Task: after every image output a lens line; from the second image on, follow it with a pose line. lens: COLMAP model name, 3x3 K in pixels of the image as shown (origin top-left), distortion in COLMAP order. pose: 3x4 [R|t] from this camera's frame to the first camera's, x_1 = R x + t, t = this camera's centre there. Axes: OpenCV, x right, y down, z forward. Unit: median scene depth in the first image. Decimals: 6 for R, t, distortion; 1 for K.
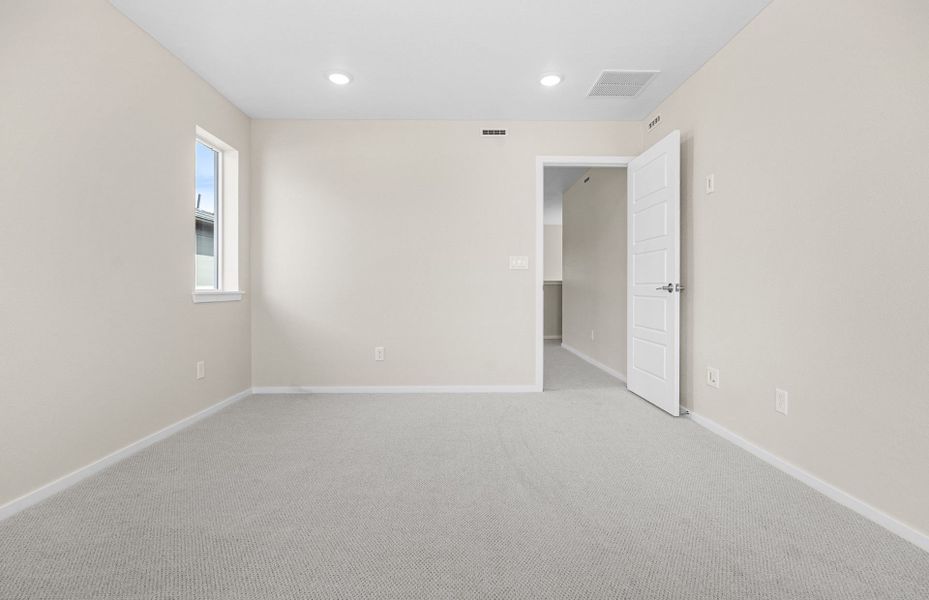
lens RADIAL K [[416.4, 0, 465.6], [0, 416.4, 292.3], [0, 0, 1]] dist [-0.000878, -0.000405]
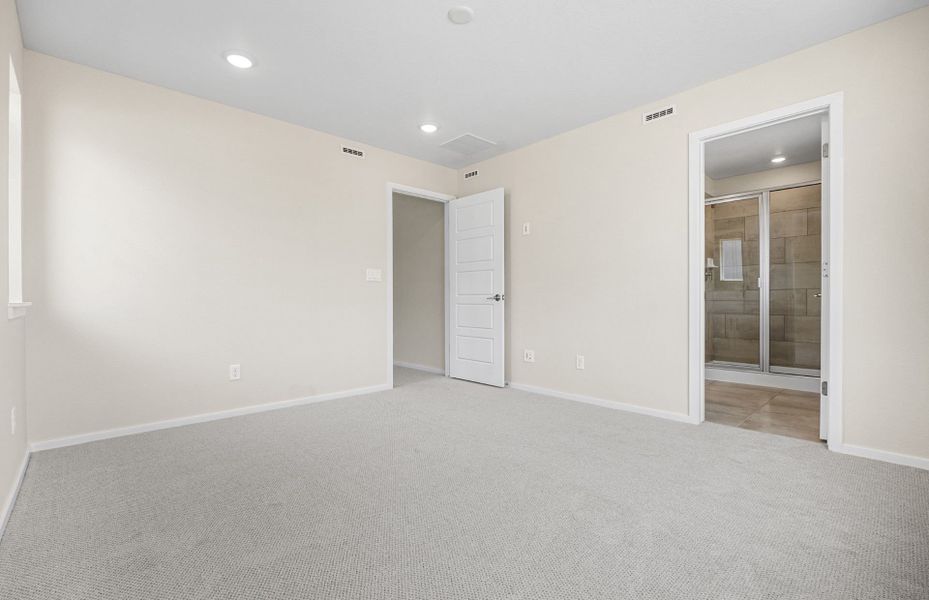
lens RADIAL K [[422.1, 0, 466.8], [0, 422.1, 304.3], [0, 0, 1]] dist [0.031386, -0.000086]
pose [[0.743942, -0.010161, 0.668167, -0.529117], [0.009929, 0.999942, 0.004151, 0.004937], [-0.668170, 0.003545, 0.744000, -0.000756]]
